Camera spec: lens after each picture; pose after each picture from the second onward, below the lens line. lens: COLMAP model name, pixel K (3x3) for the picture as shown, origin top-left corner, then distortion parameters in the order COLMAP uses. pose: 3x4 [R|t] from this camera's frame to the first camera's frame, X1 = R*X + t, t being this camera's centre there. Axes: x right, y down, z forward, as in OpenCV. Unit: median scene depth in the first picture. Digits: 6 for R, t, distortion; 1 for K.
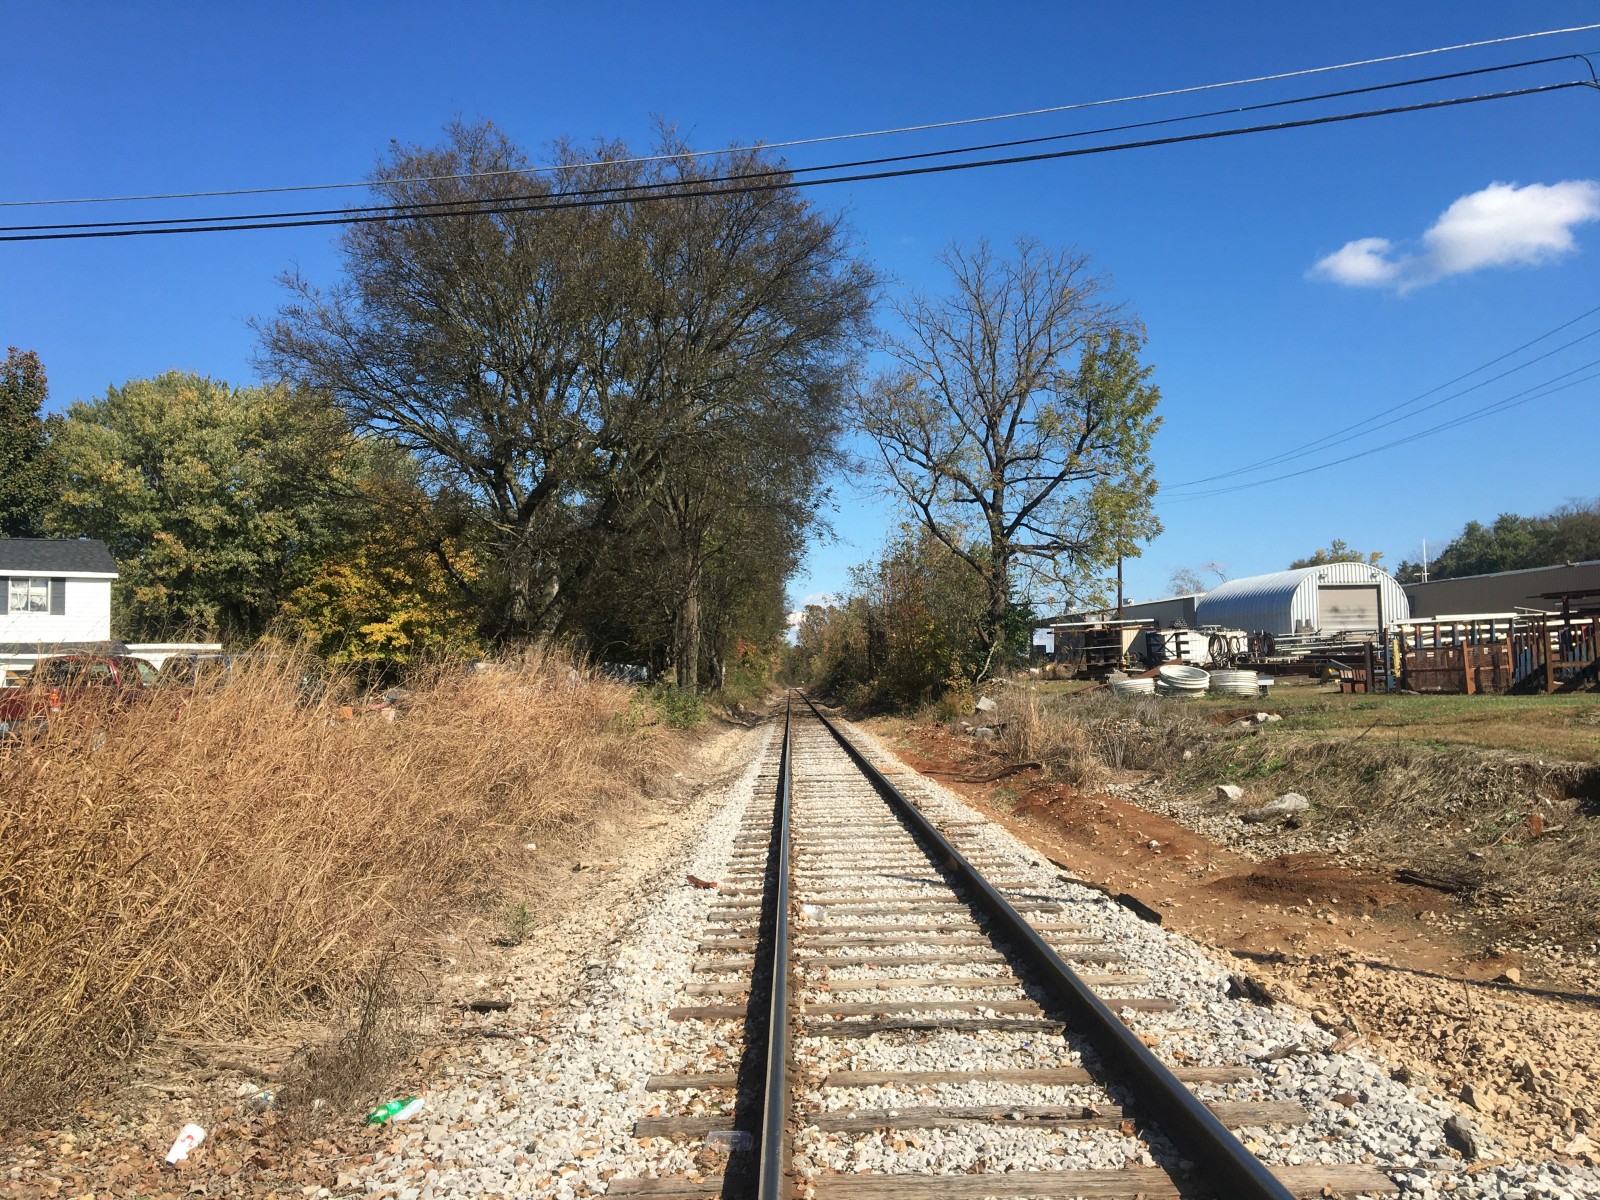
lens RADIAL K [[1333.3, 0, 768.2], [0, 1333.3, 586.7], [0, 0, 1]] dist [0.080226, -0.116924]
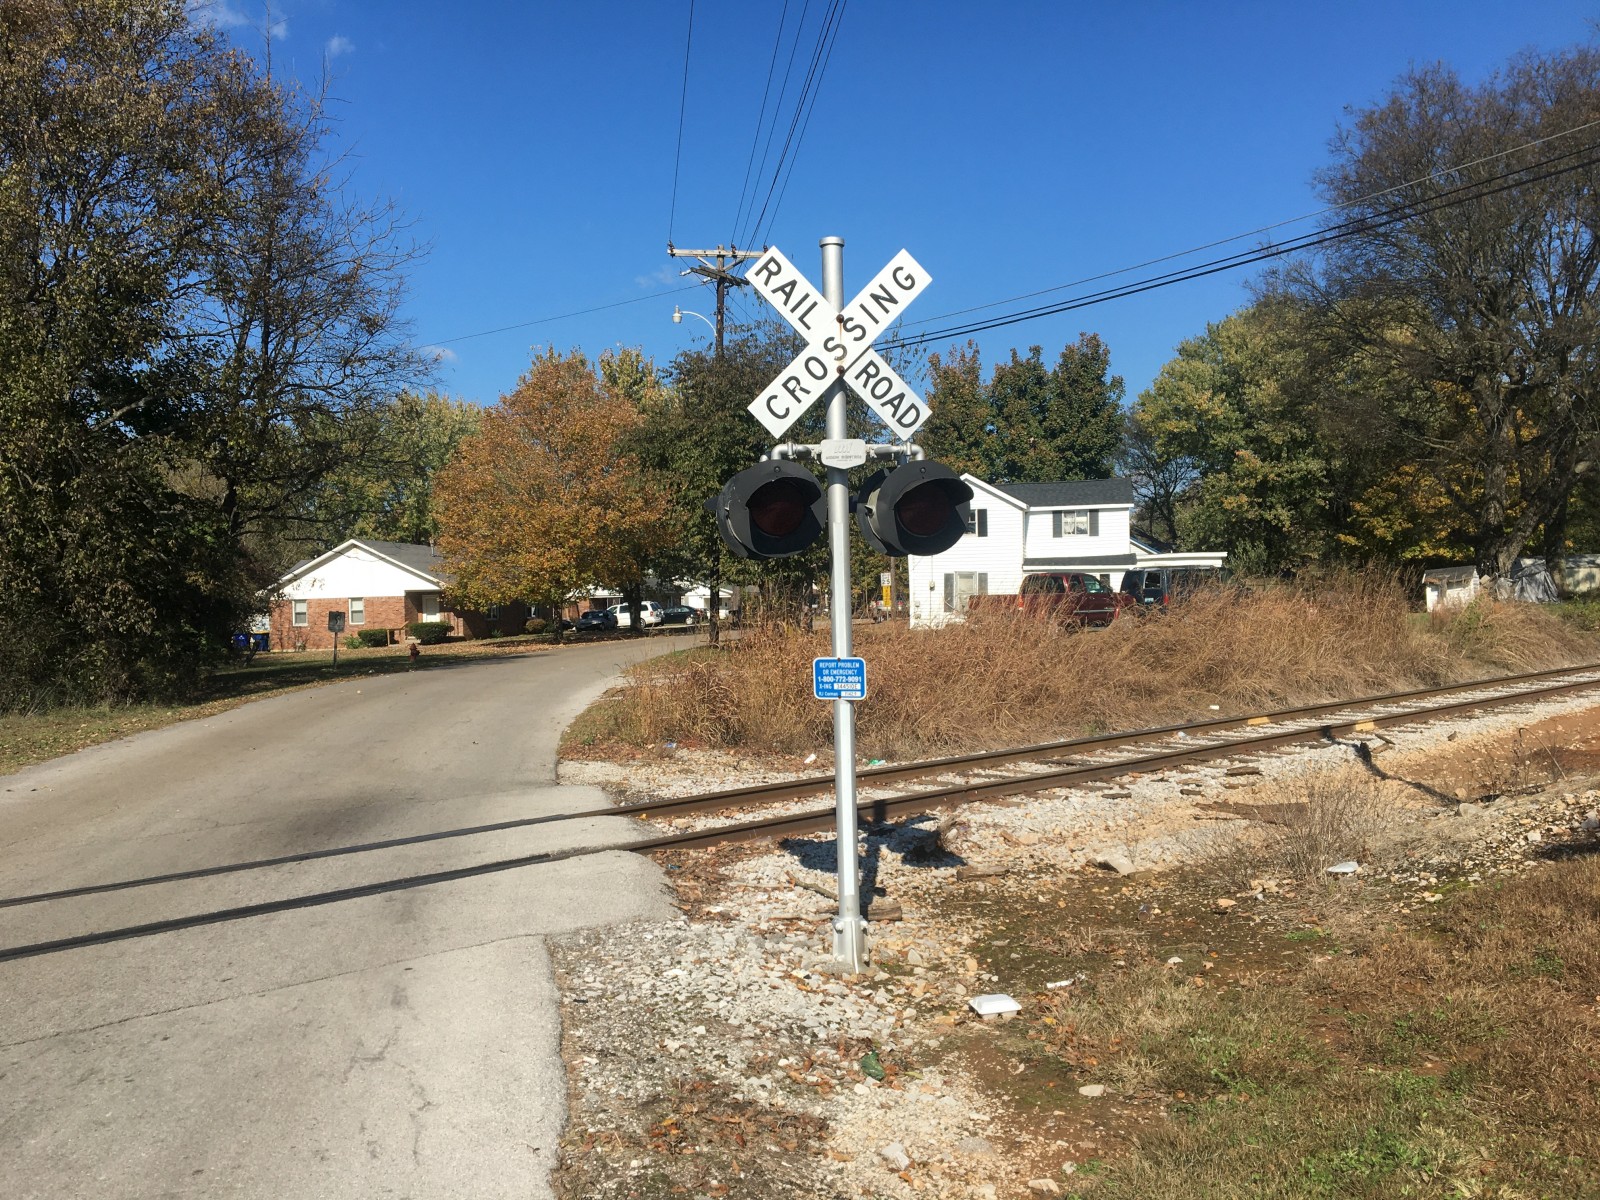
lens RADIAL K [[1333.3, 0, 805.7], [0, 1333.3, 596.0], [0, 0, 1]] dist [0.080226, -0.116924]
pose [[0.690557, 0.006856, -0.723246, 0.128407], [0.059402, 0.996039, 0.066159, -0.012893], [0.720835, -0.088649, 0.687414, -0.080022]]
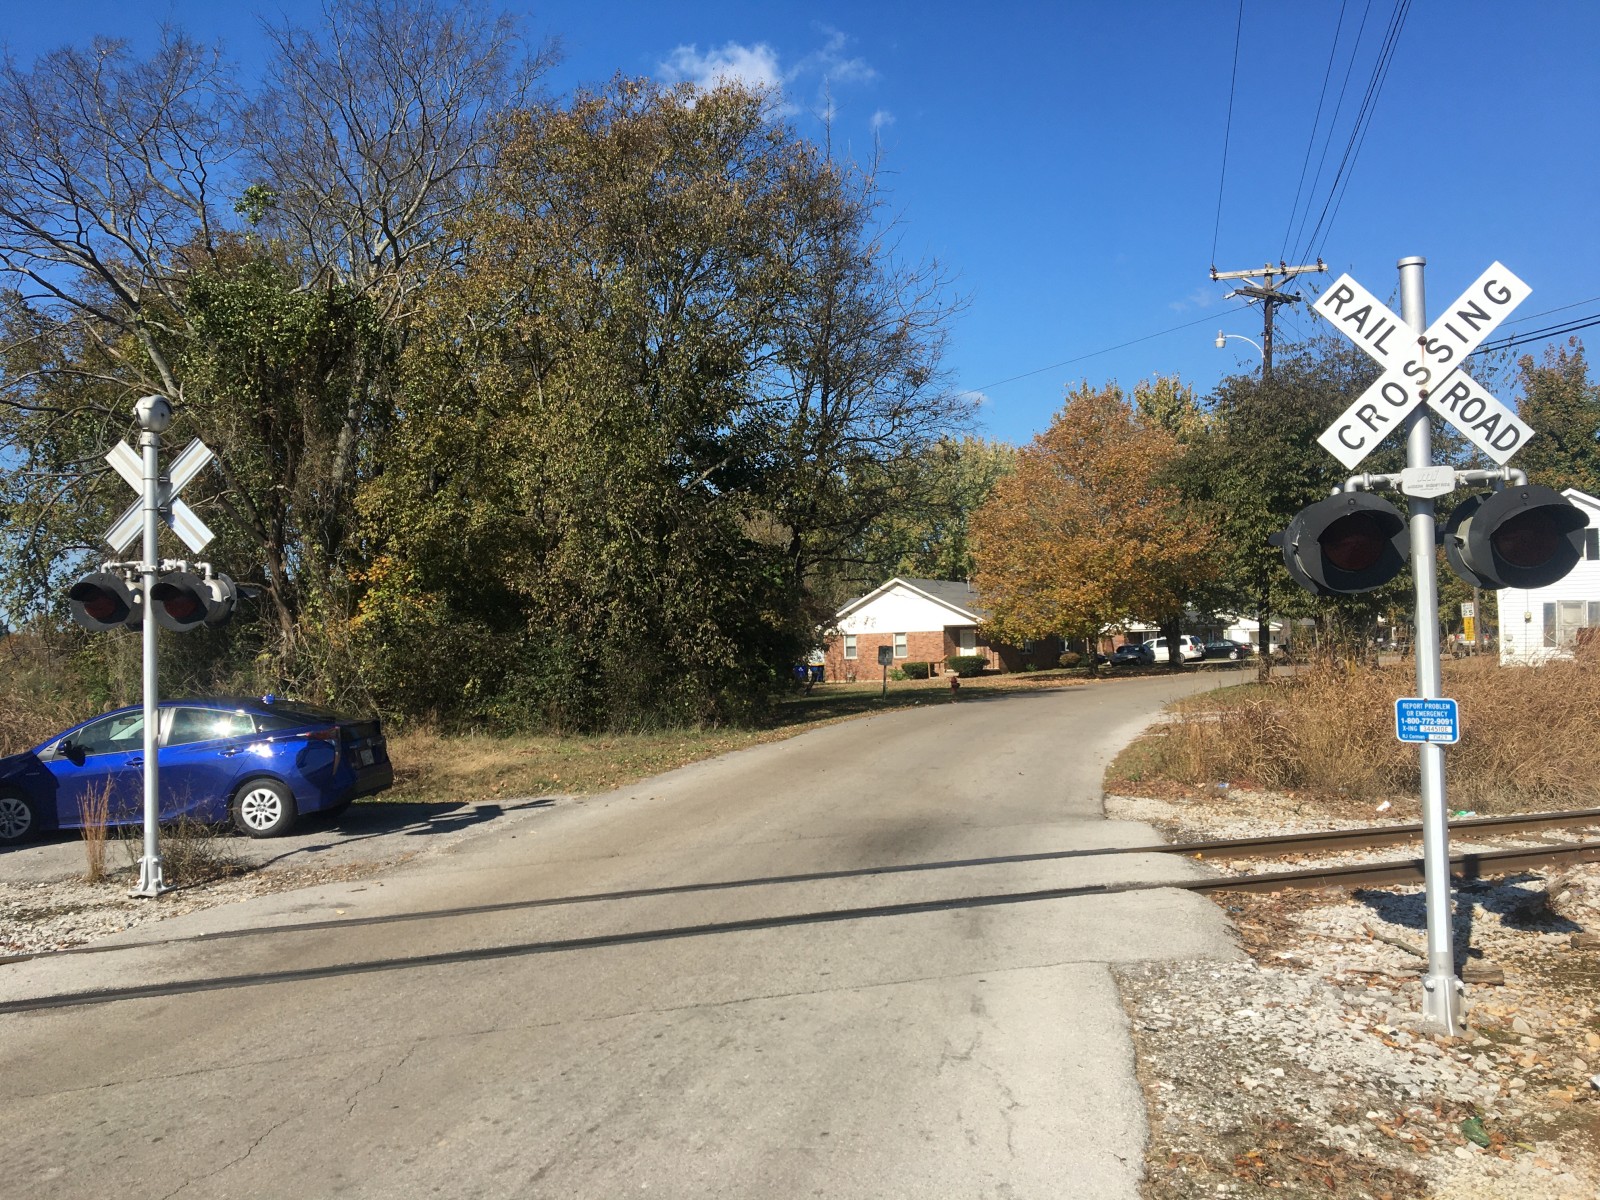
lens RADIAL K [[1333.3, 0, 780.1], [0, 1333.3, 607.6], [0, 0, 1]] dist [0.080226, -0.116924]
pose [[0.345999, -0.012146, -0.938156, 0.131708], [0.087307, 0.995994, 0.019305, -0.013743], [0.934164, -0.088587, 0.345673, -0.085035]]
